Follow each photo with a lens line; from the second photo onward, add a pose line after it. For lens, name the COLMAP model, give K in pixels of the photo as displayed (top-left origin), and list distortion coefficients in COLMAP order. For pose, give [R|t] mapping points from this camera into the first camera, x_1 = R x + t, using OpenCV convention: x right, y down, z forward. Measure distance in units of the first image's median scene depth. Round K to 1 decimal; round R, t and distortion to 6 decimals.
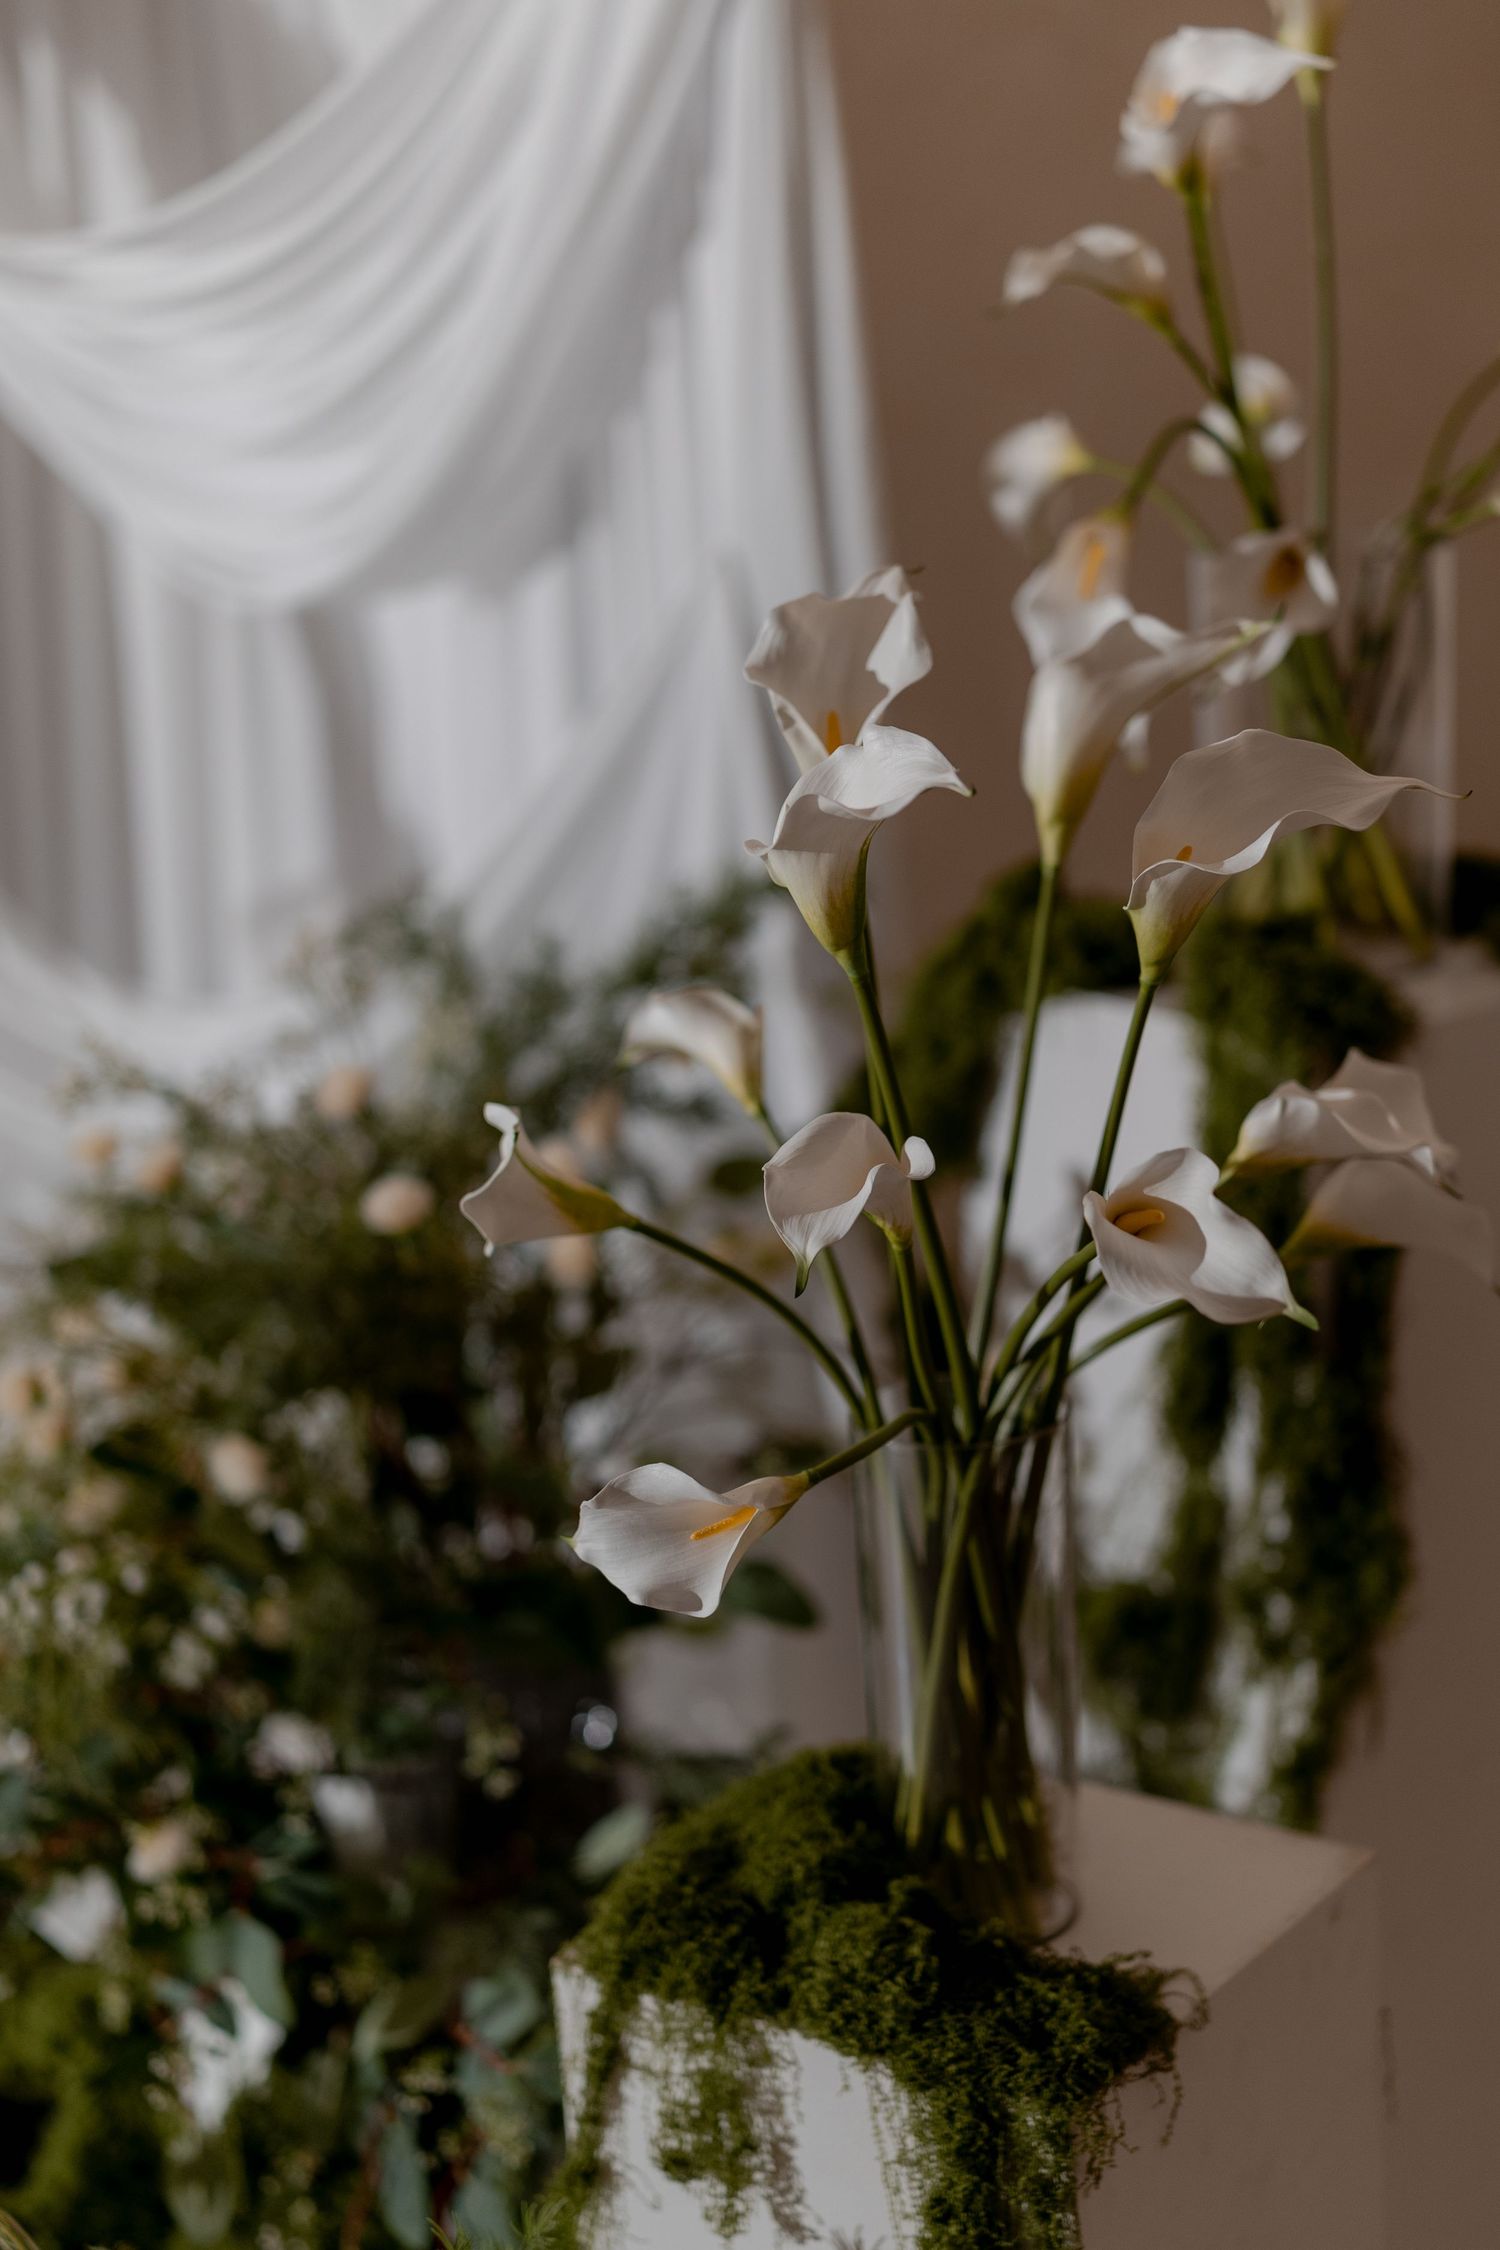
lens RADIAL K [[3797.4, 0, 750.0], [0, 3797.4, 1125.0], [0, 0, 1]] dist [0.021118, 0.035147]
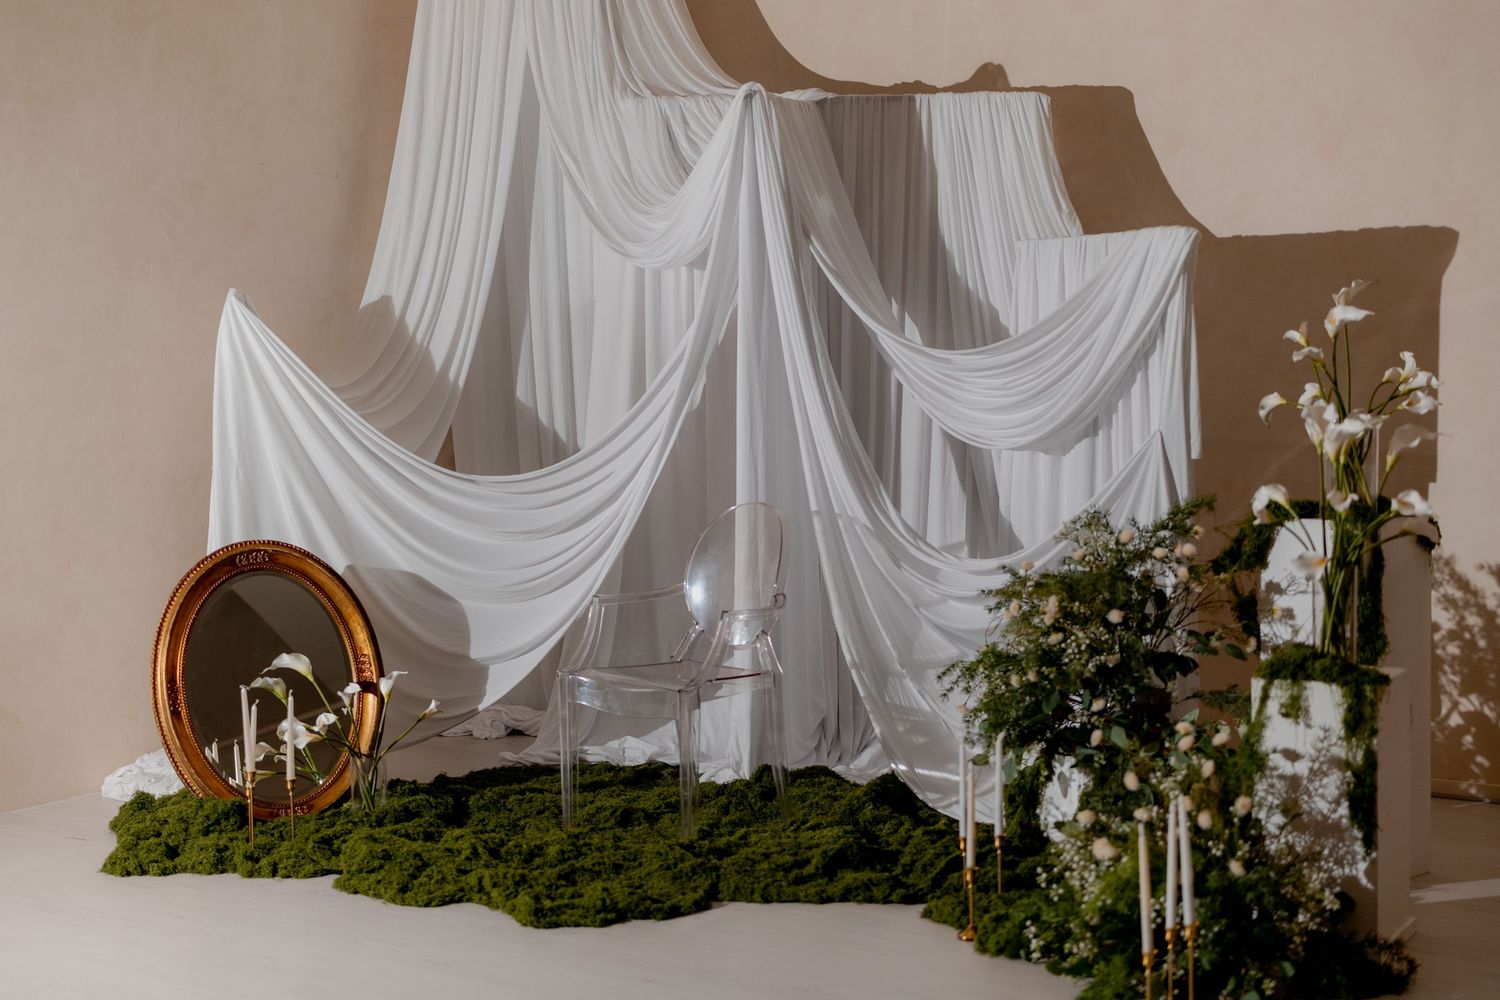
lens RADIAL K [[2027.9, 0, 751.0], [0, 2027.9, 493.2], [0, 0, 1]] dist [0.009114, -0.033087]
pose [[0.996721, 0.036524, 0.072196, -0.912027], [-0.021261, 0.979187, -0.201843, 0.541003], [-0.078065, 0.199646, 0.976753, -1.578435]]
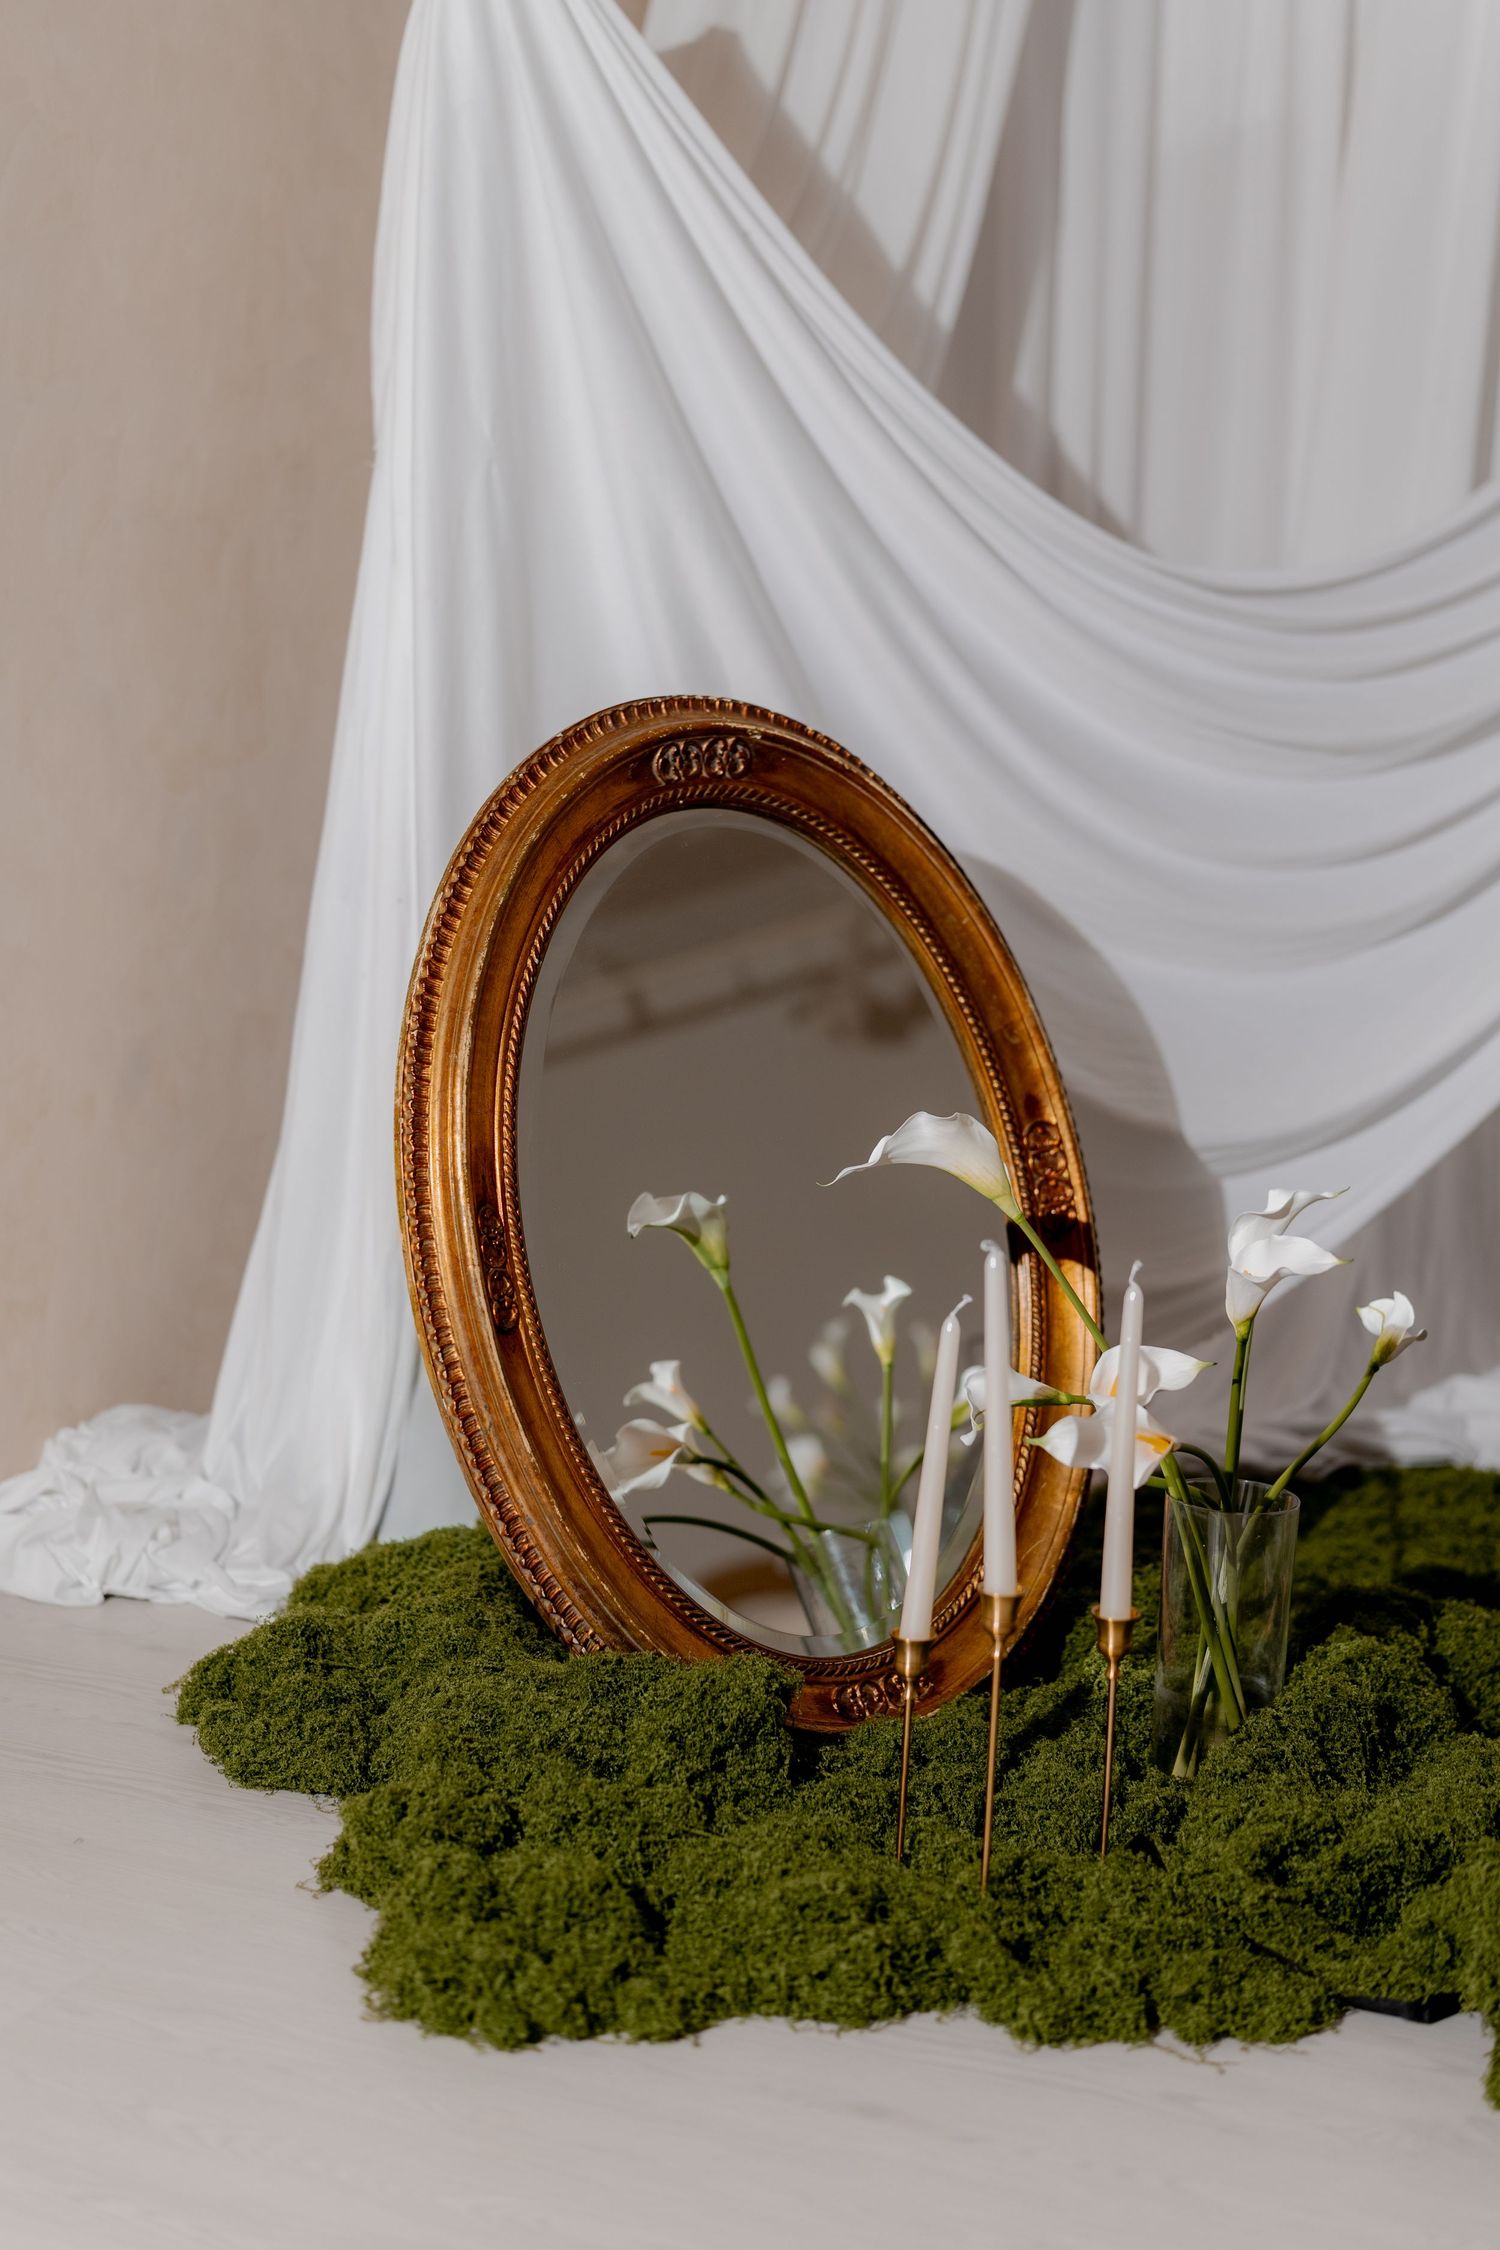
lens RADIAL K [[3041.9, 0, 750.0], [0, 3041.9, 1125.0], [0, 0, 1]] dist [0.009114, -0.033087]
pose [[0.958128, 0.057526, 0.280504, -1.870916], [-0.021625, 0.991351, -0.129442, 0.320528], [-0.285524, 0.117956, 0.951085, 0.557456]]
